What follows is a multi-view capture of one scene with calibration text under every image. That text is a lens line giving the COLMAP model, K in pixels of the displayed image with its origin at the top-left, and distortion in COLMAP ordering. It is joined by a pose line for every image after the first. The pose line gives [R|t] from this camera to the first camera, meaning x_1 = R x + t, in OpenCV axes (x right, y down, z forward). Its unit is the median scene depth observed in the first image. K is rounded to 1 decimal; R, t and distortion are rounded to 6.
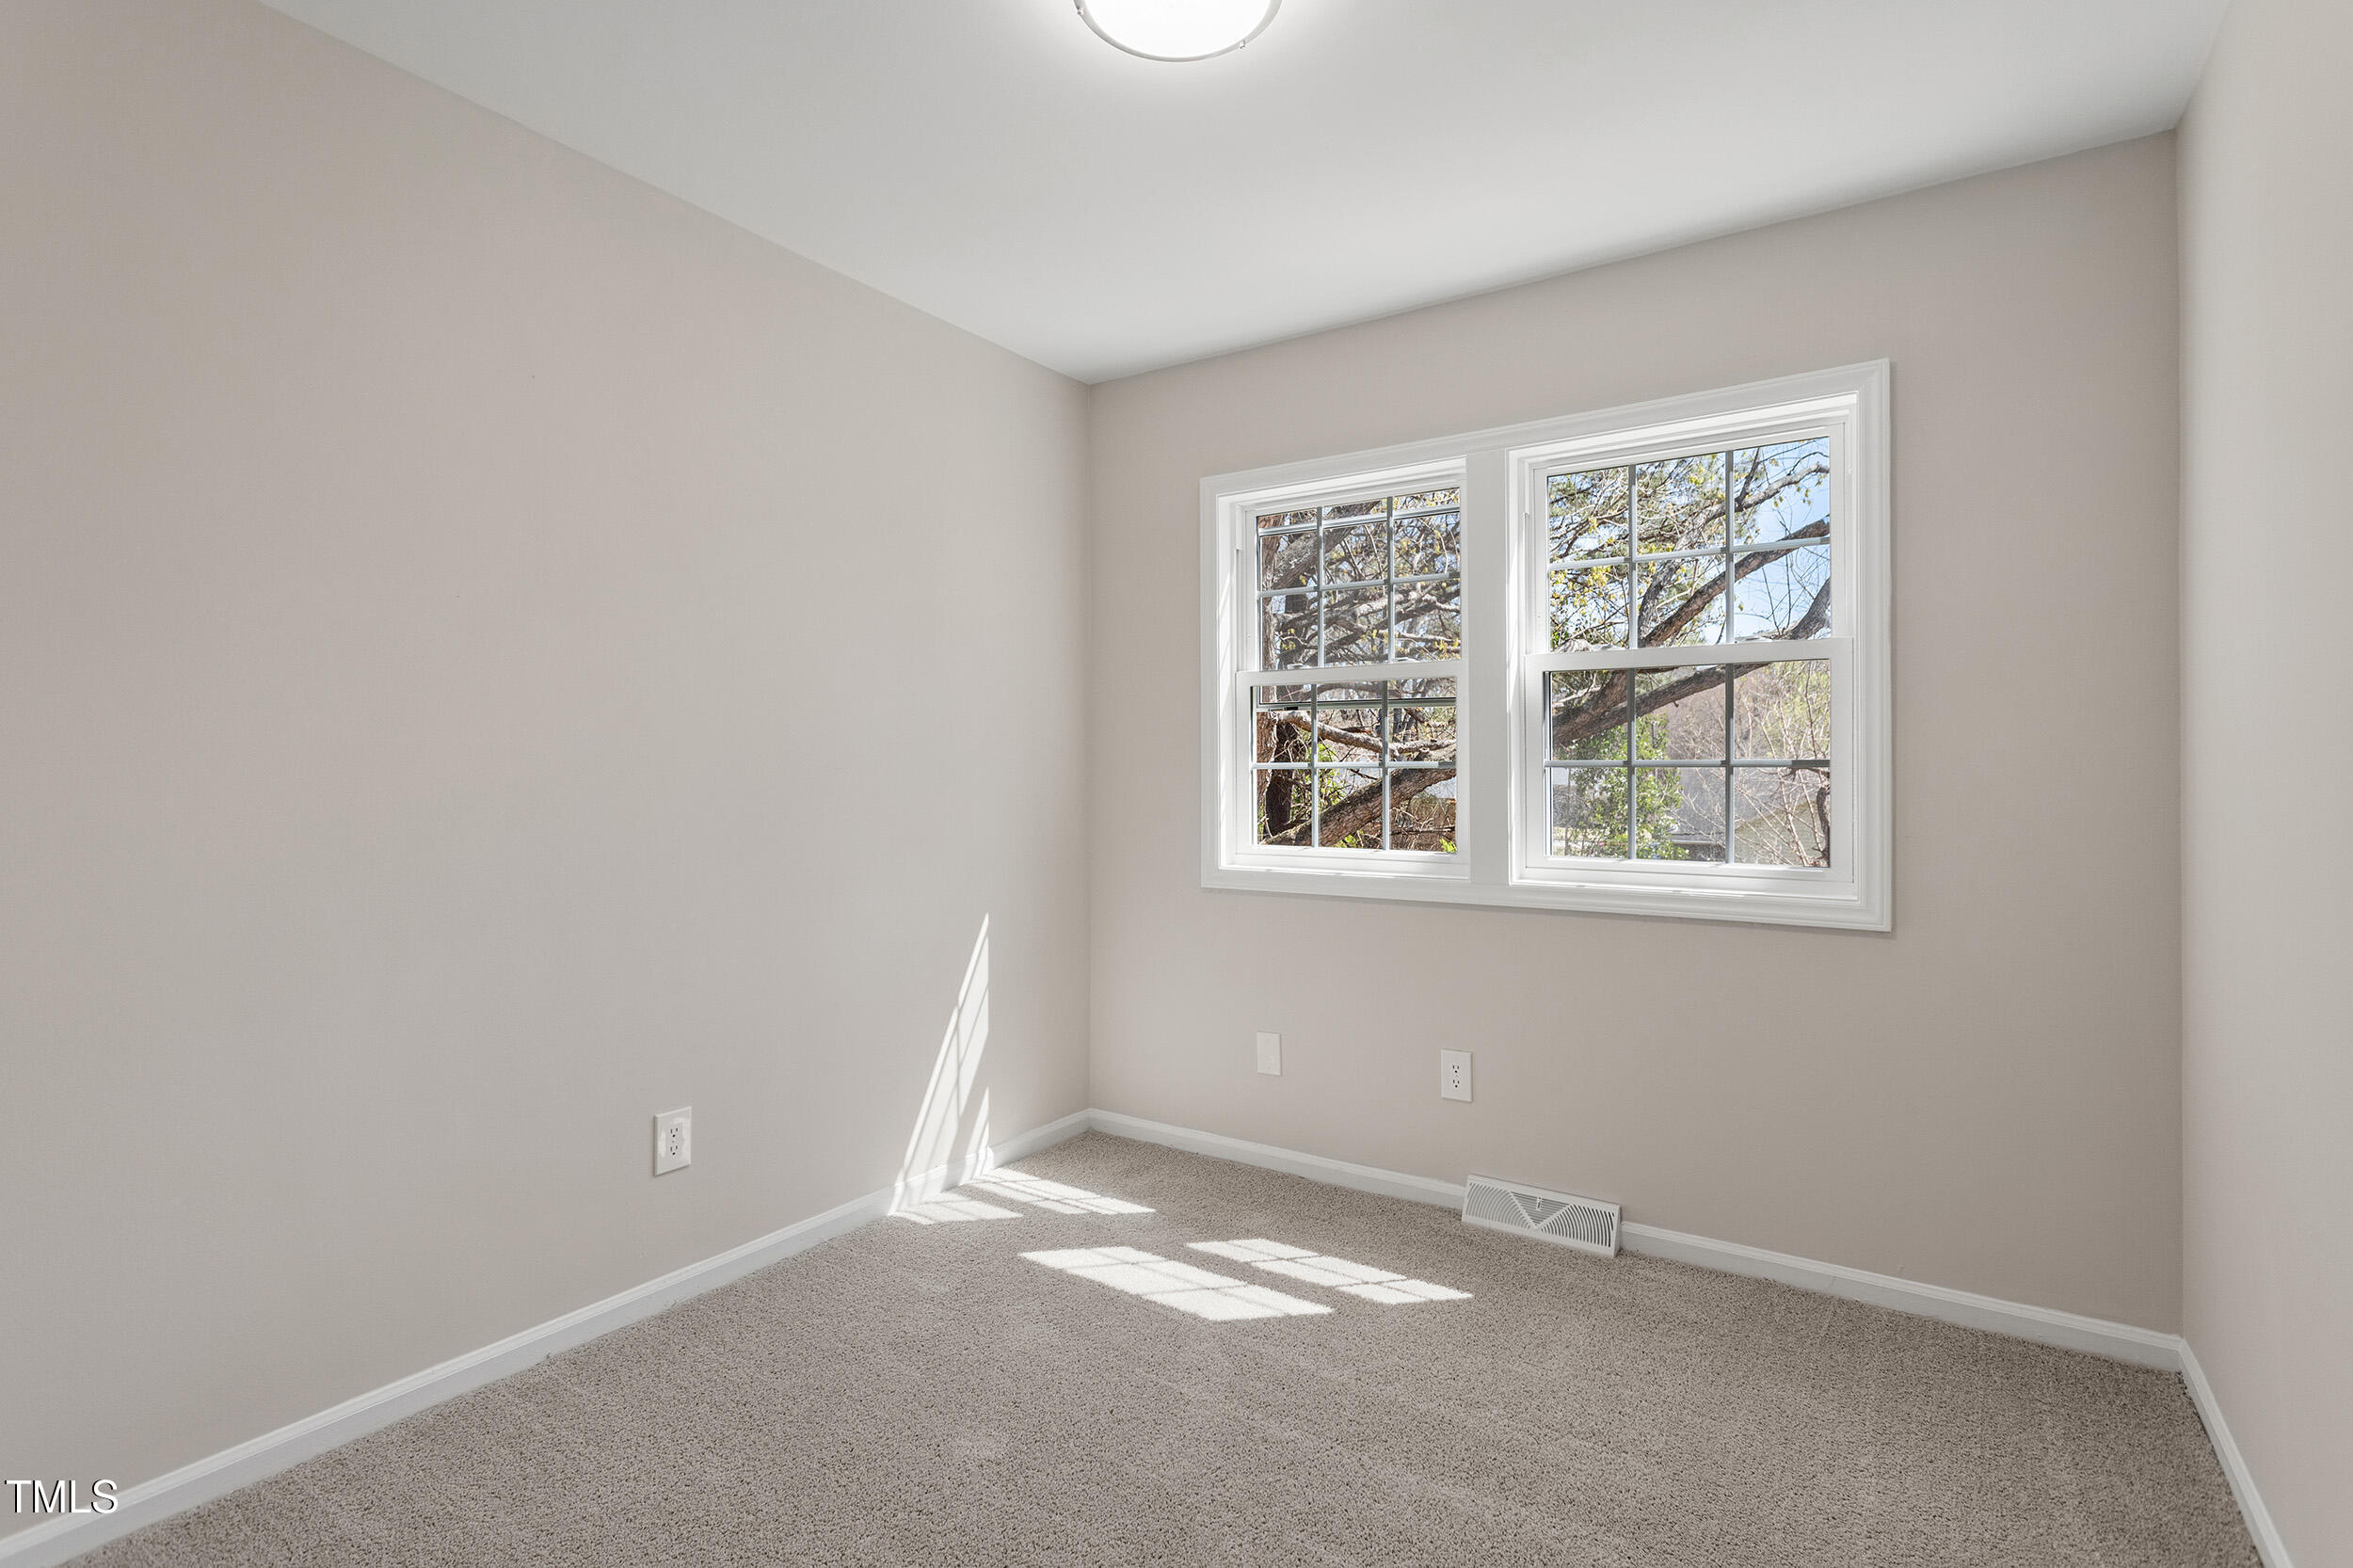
lens RADIAL K [[1129.6, 0, 1187.2], [0, 1129.6, 774.9], [0, 0, 1]] dist [-0.003708, 0.002043]
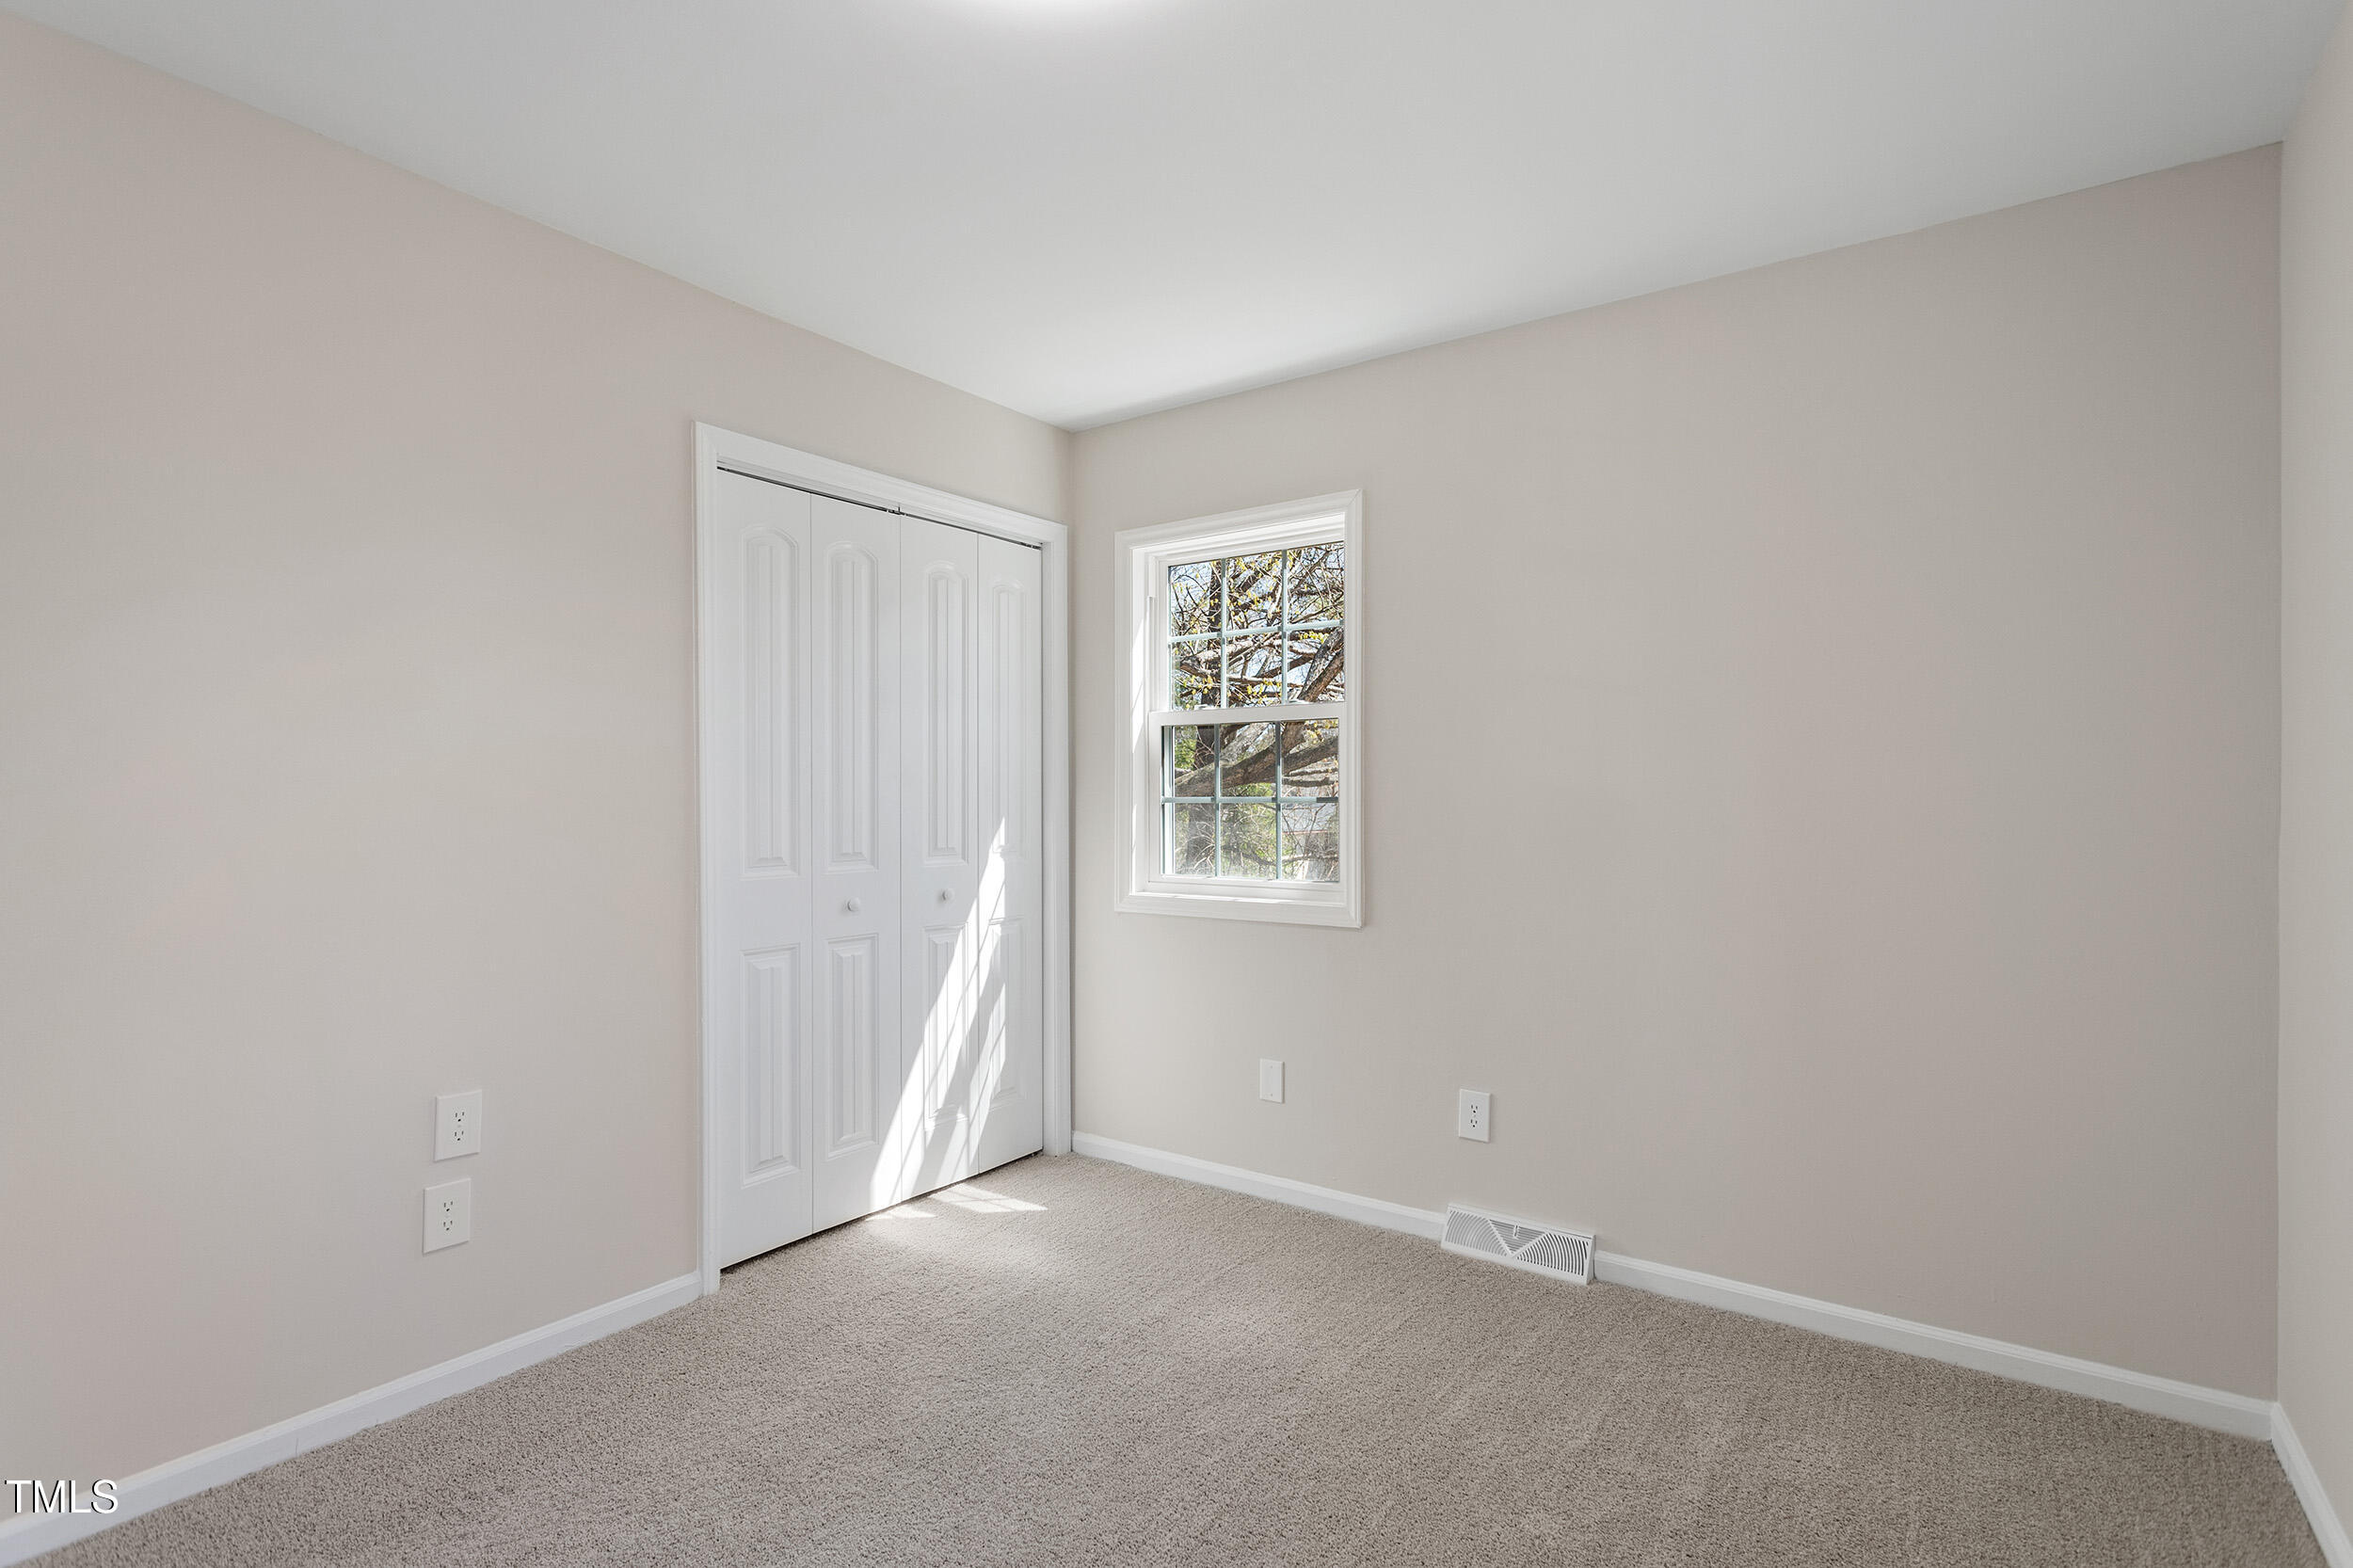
lens RADIAL K [[1129.6, 0, 1166.5], [0, 1129.6, 792.2], [0, 0, 1]] dist [-0.003708, 0.002043]
pose [[0.998841, 0.001004, -0.048122, 0.050231], [-0.001647, 0.999910, -0.013339, -0.000057], [0.048105, 0.013402, 0.998752, -0.033001]]
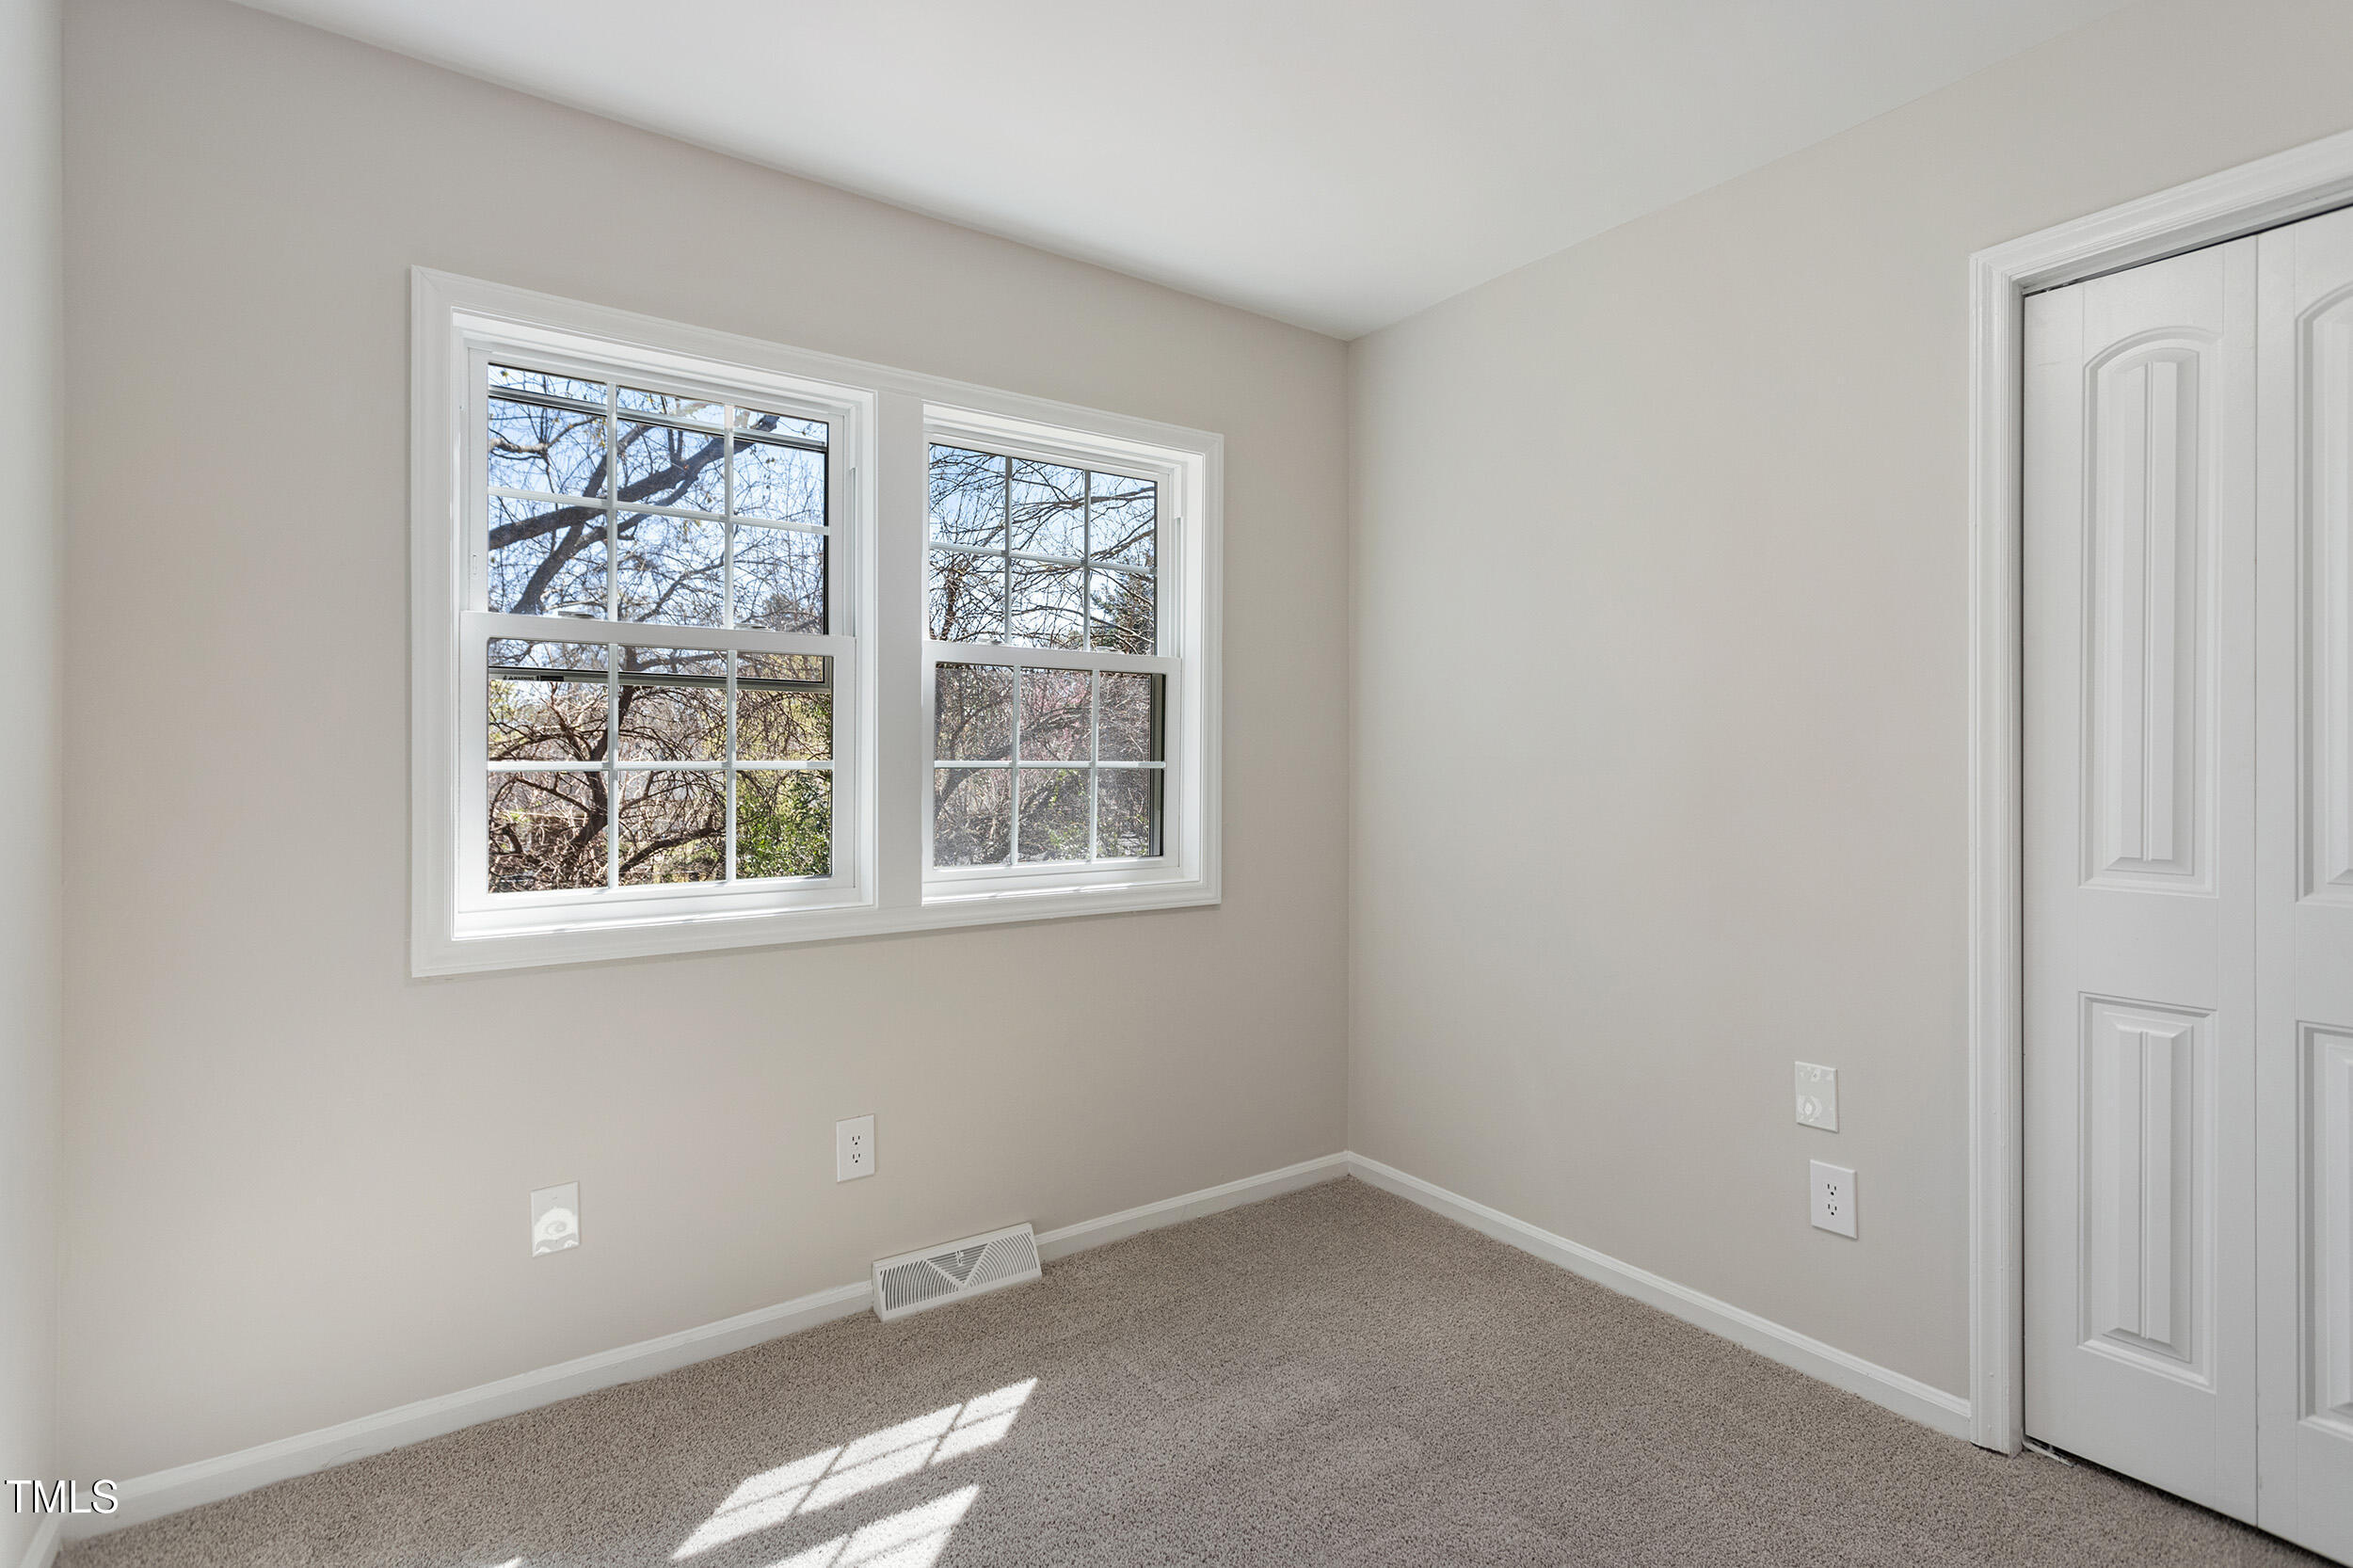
lens RADIAL K [[1129.6, 0, 1176.7], [0, 1129.6, 763.4], [0, 0, 1]] dist [-0.003708, 0.002043]
pose [[0.354404, 0.001763, 0.935091, -0.493252], [0.001366, 0.999996, -0.002403, -0.009599], [-0.935091, 0.002129, 0.354400, 0.556342]]
